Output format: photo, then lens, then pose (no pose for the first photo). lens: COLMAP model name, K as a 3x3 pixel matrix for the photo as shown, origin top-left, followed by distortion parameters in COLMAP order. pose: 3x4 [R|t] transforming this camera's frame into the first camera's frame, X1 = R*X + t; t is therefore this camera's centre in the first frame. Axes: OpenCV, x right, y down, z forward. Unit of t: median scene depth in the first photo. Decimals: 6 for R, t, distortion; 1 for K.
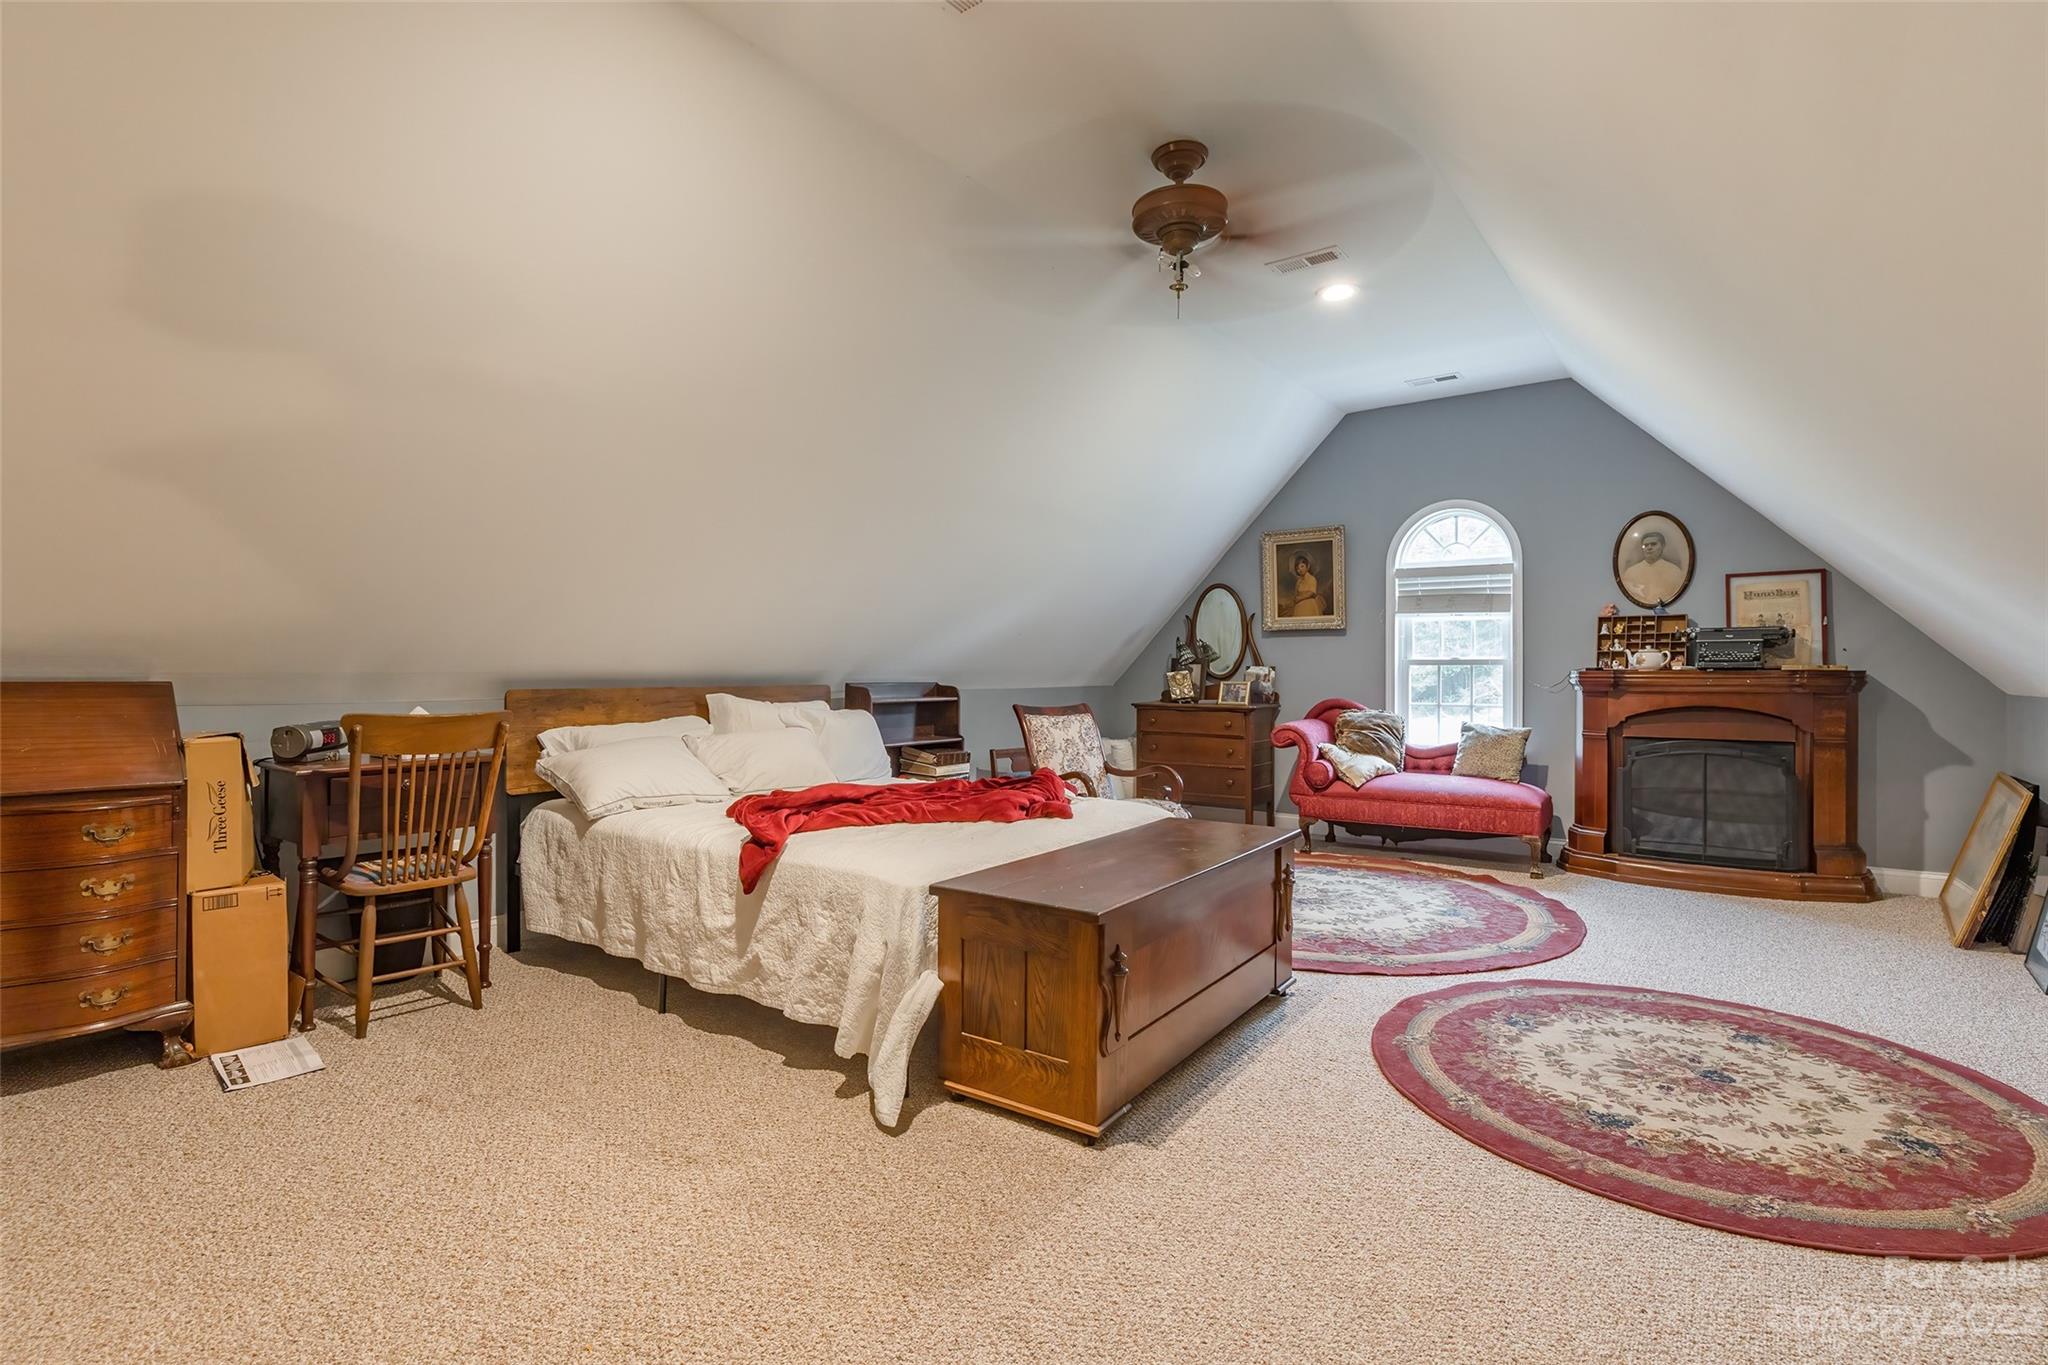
lens RADIAL K [[950.3, 0, 1016.1], [0, 950.3, 680.1], [0, 0, 1]] dist [-0.010506, 0.000884]
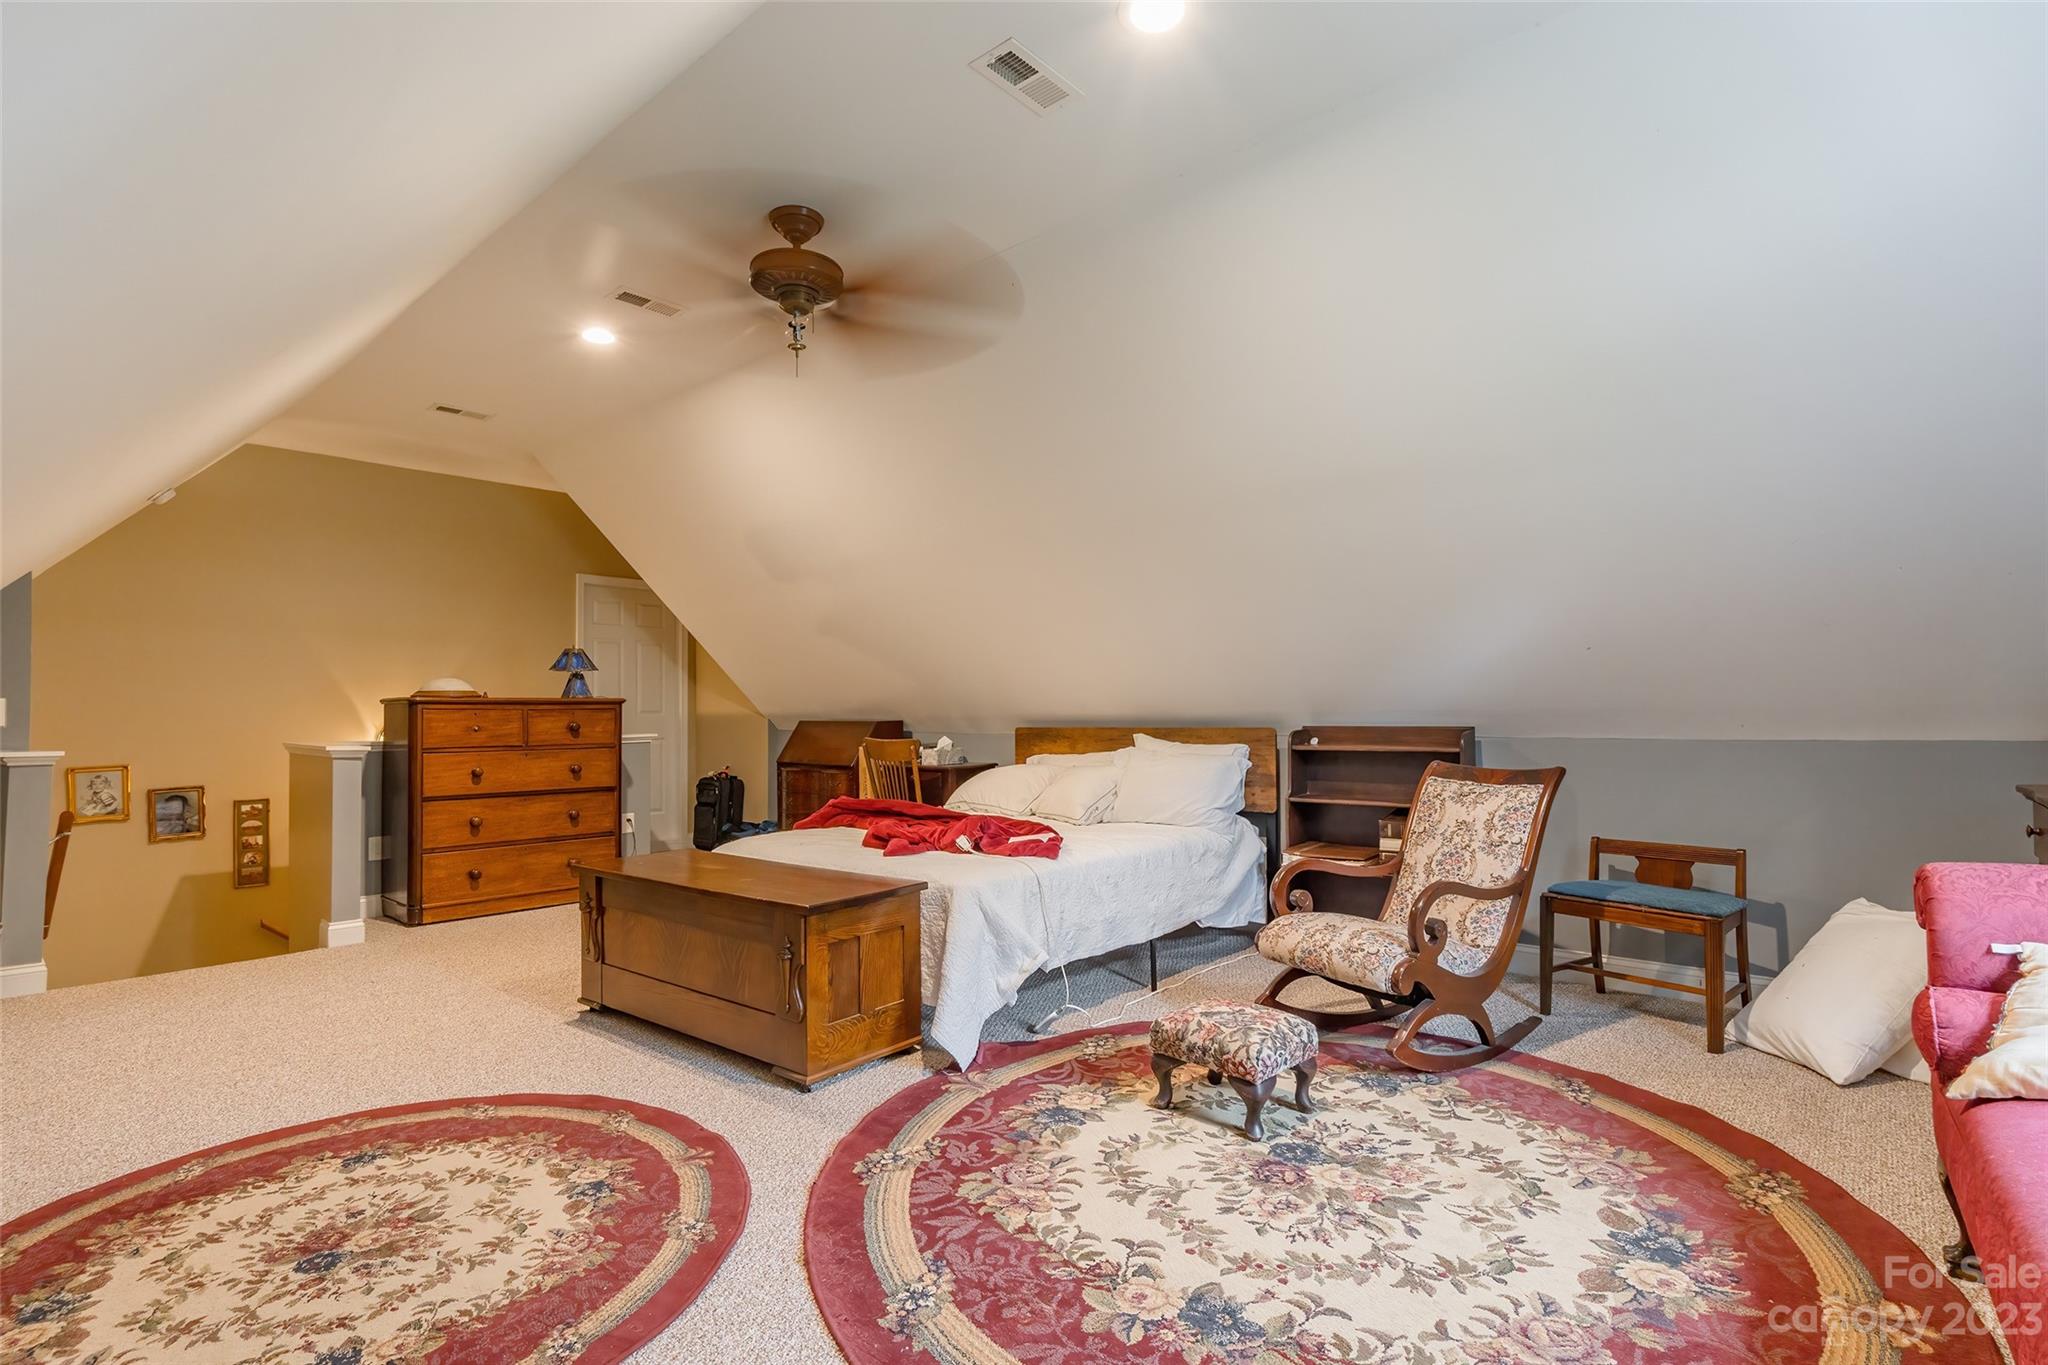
lens RADIAL K [[950.3, 0, 1017.0], [0, 950.3, 691.4], [0, 0, 1]] dist [-0.010506, 0.000884]
pose [[-0.046203, -0.024930, -0.998621, 1.516643], [-0.000140, 0.999689, -0.024950, -0.015024], [0.998932, -0.001013, -0.046192, 1.632700]]
